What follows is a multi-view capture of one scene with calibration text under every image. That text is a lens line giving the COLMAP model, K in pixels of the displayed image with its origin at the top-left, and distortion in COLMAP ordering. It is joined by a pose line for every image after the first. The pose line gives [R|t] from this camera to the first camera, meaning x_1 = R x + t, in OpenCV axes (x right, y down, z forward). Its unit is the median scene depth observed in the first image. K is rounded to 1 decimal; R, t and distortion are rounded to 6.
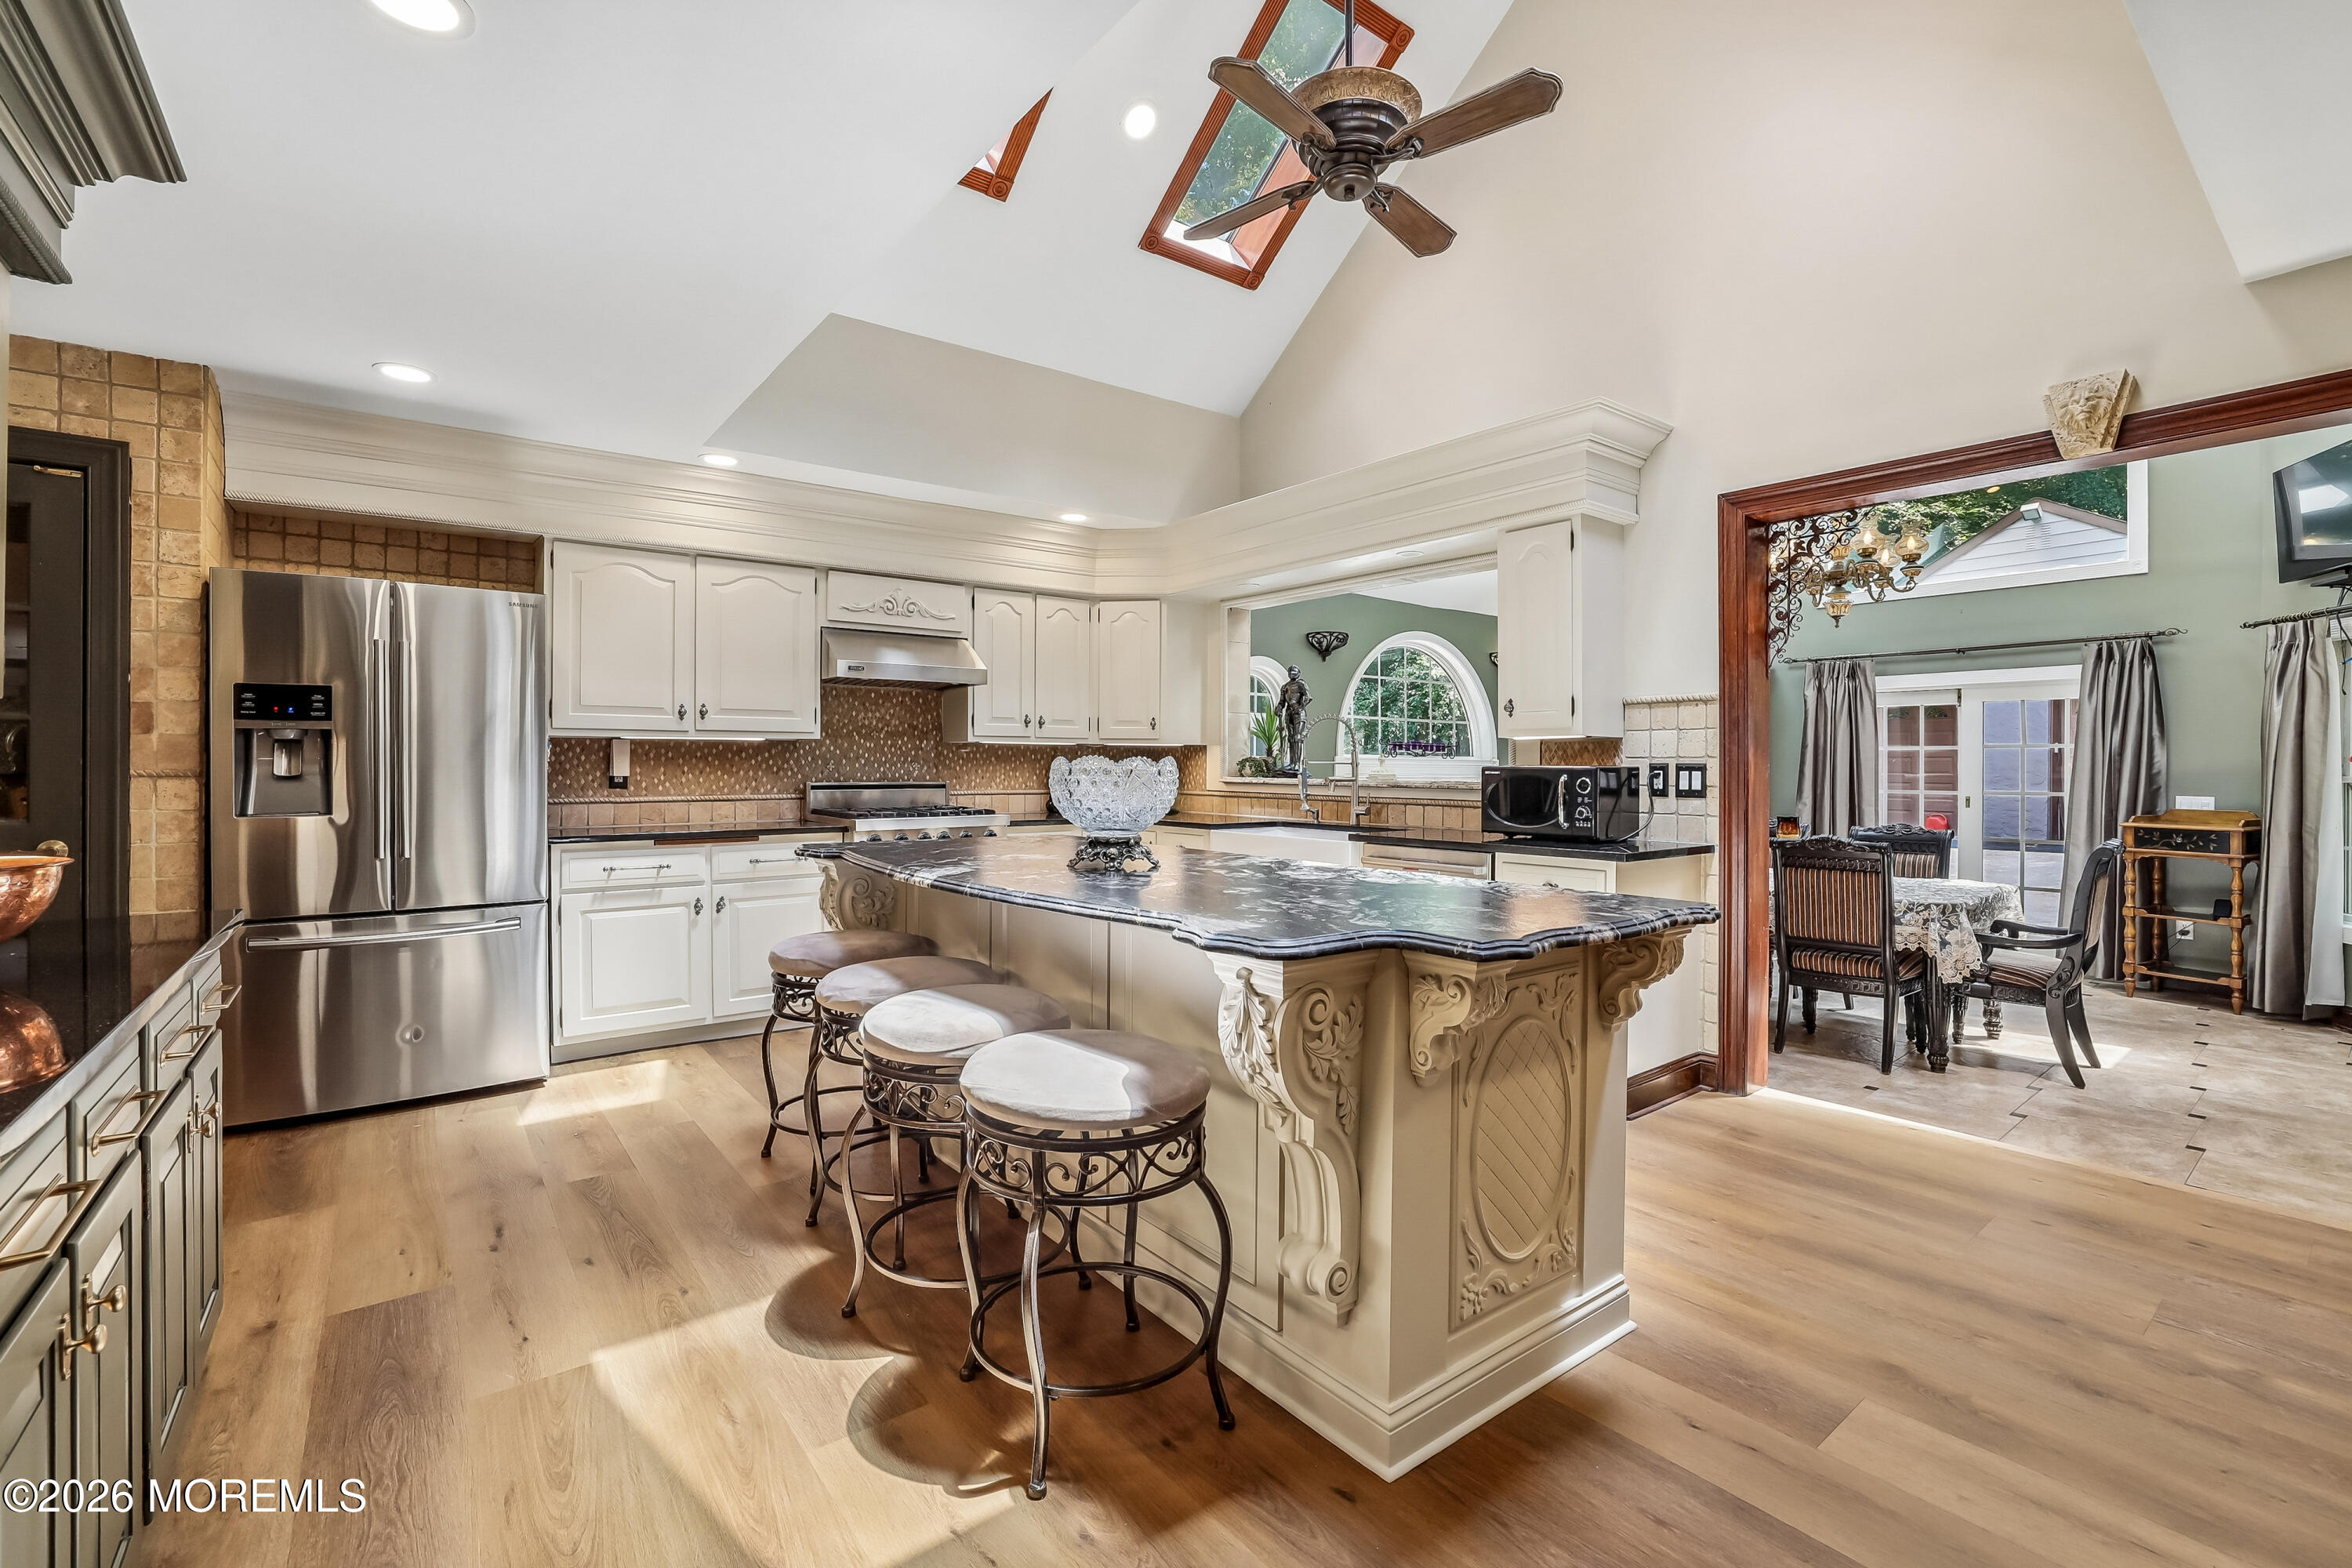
lens RADIAL K [[1016.9, 0, 1185.9], [0, 1016.9, 777.3], [0, 0, 1]] dist [-0.013926, 0.002021]
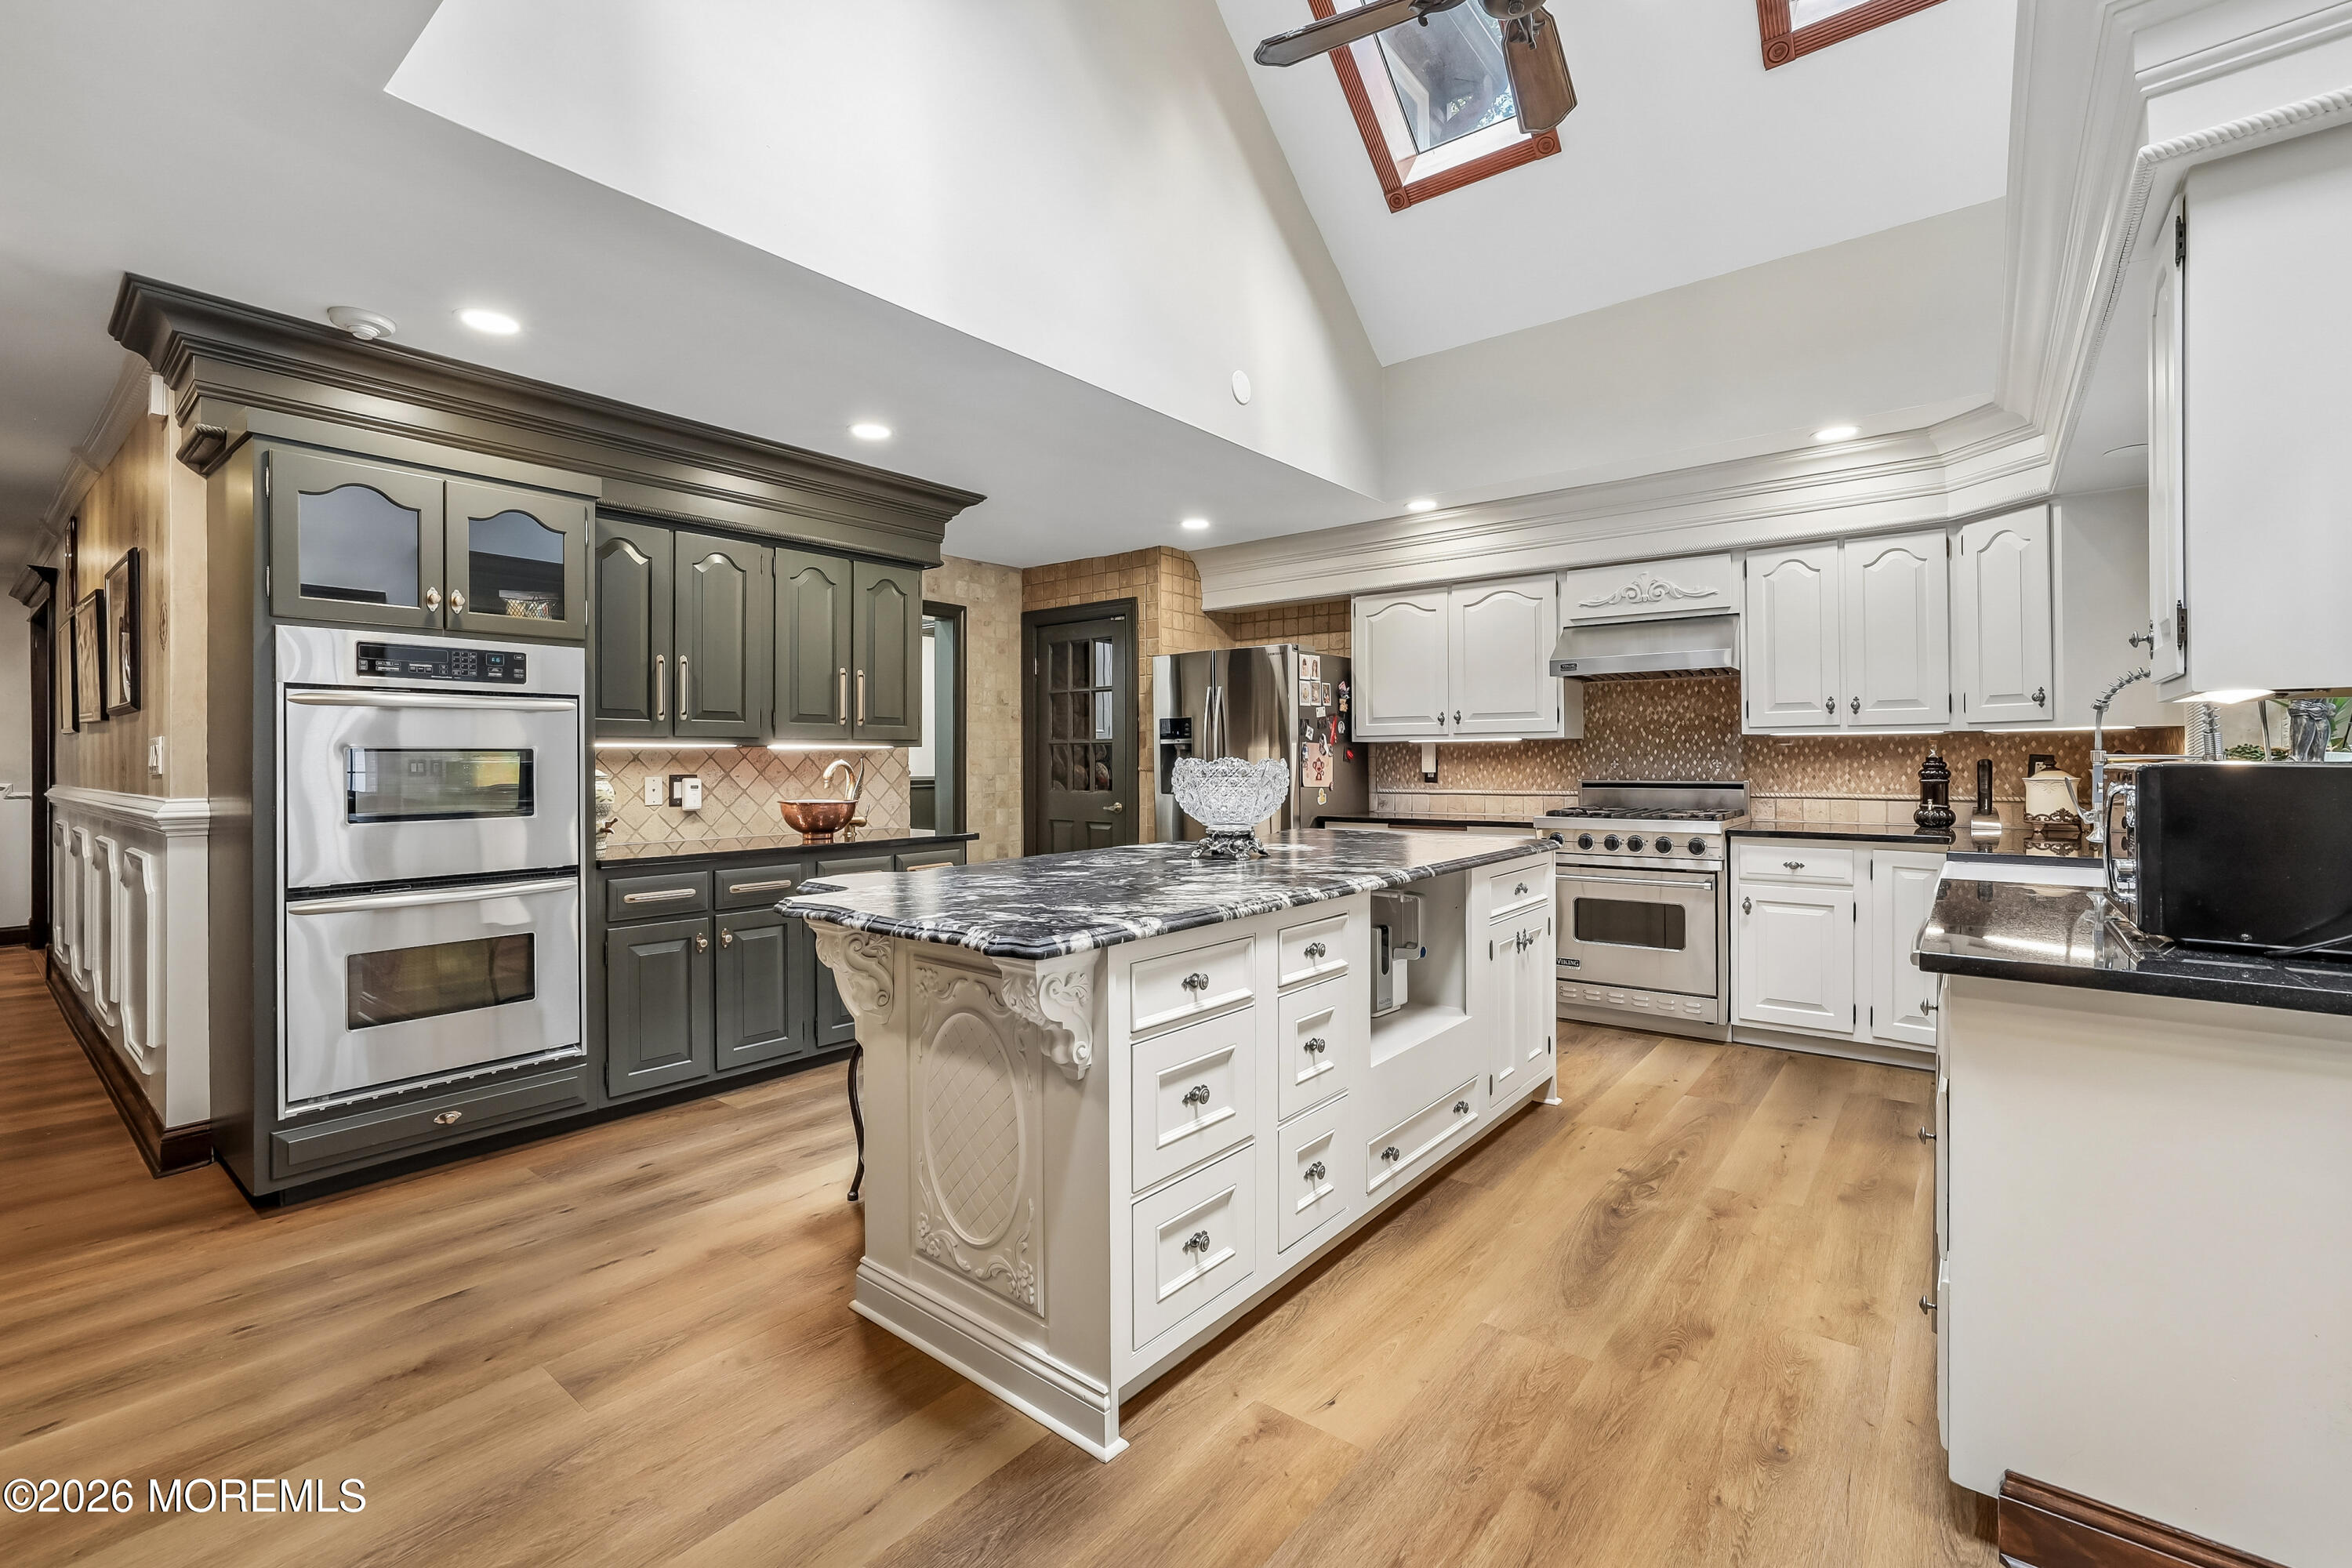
lens RADIAL K [[1016.9, 0, 1200.6], [0, 1016.9, 770.2], [0, 0, 1]] dist [-0.013926, 0.002021]
pose [[0.264762, 0.003848, -0.964306, 0.525635], [-0.008453, 0.999963, 0.001669, -0.003104], [0.964277, 0.007709, 0.264785, 0.374652]]
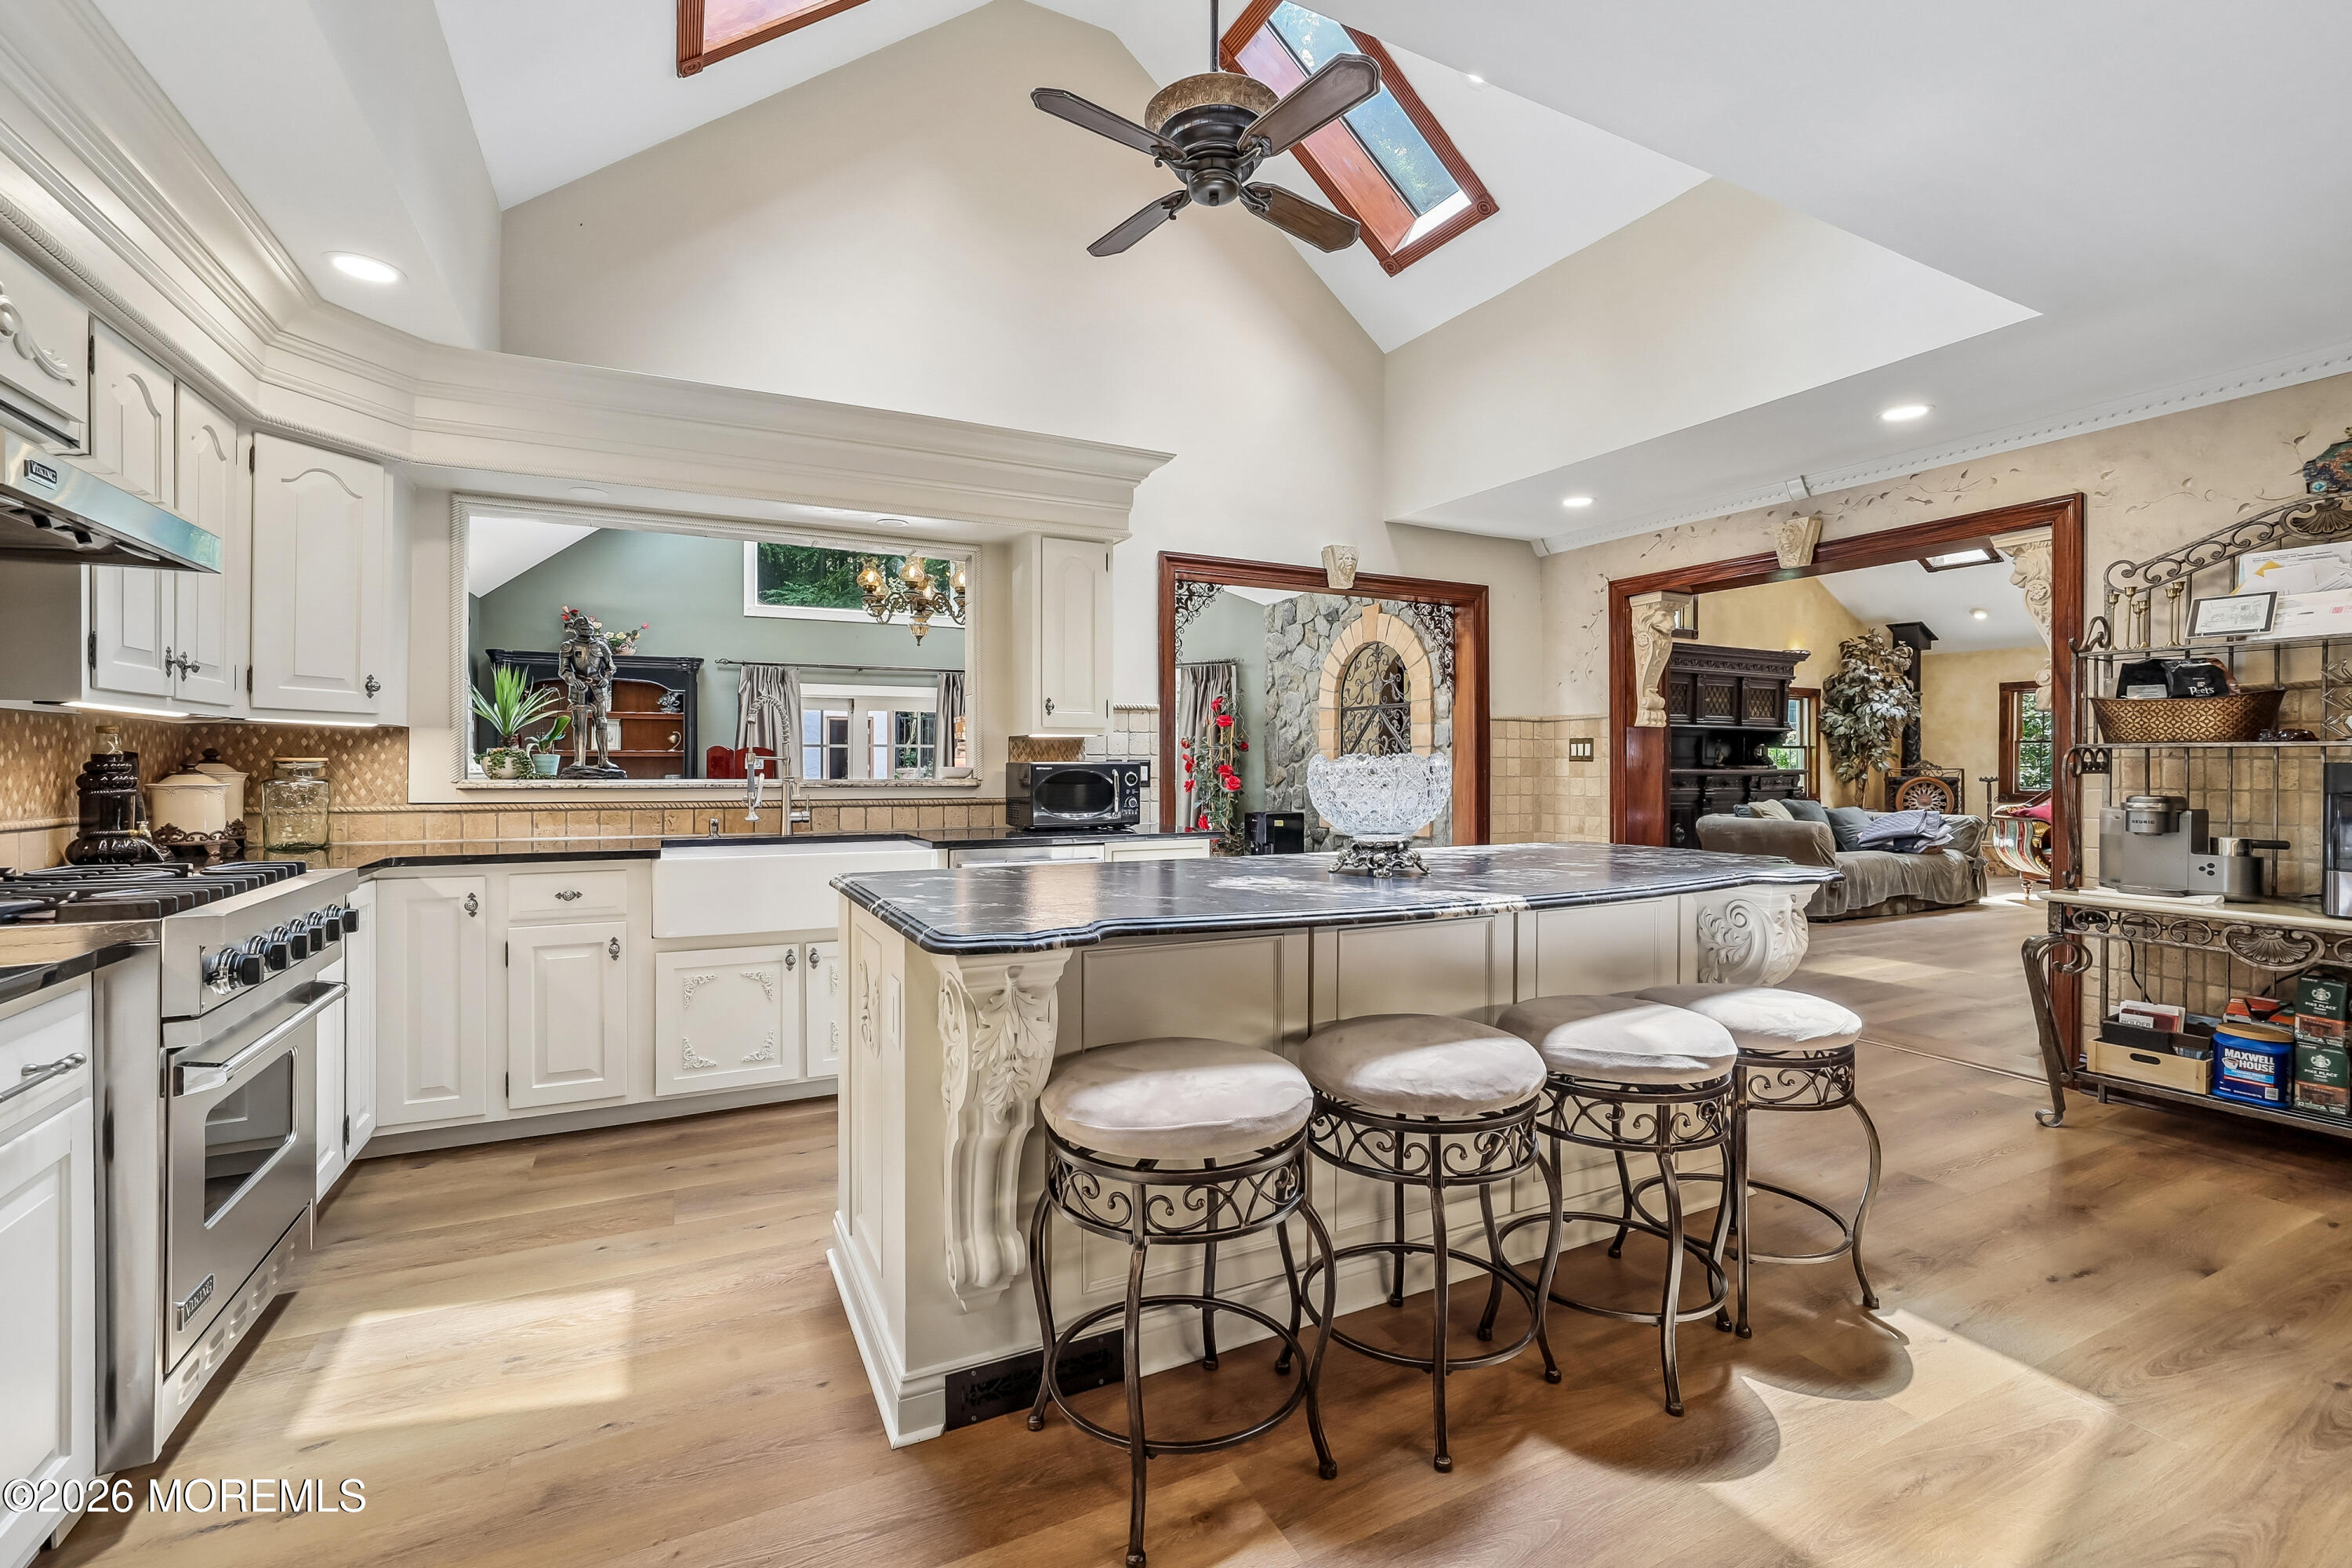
lens RADIAL K [[1016.9, 0, 1166.9], [0, 1016.9, 766.1], [0, 0, 1]] dist [-0.013926, 0.002021]
pose [[0.201131, -0.005333, 0.979550, -0.559720], [0.011107, 0.999933, 0.003163, -0.007620], [-0.979501, 0.010244, 0.201177, 0.559515]]
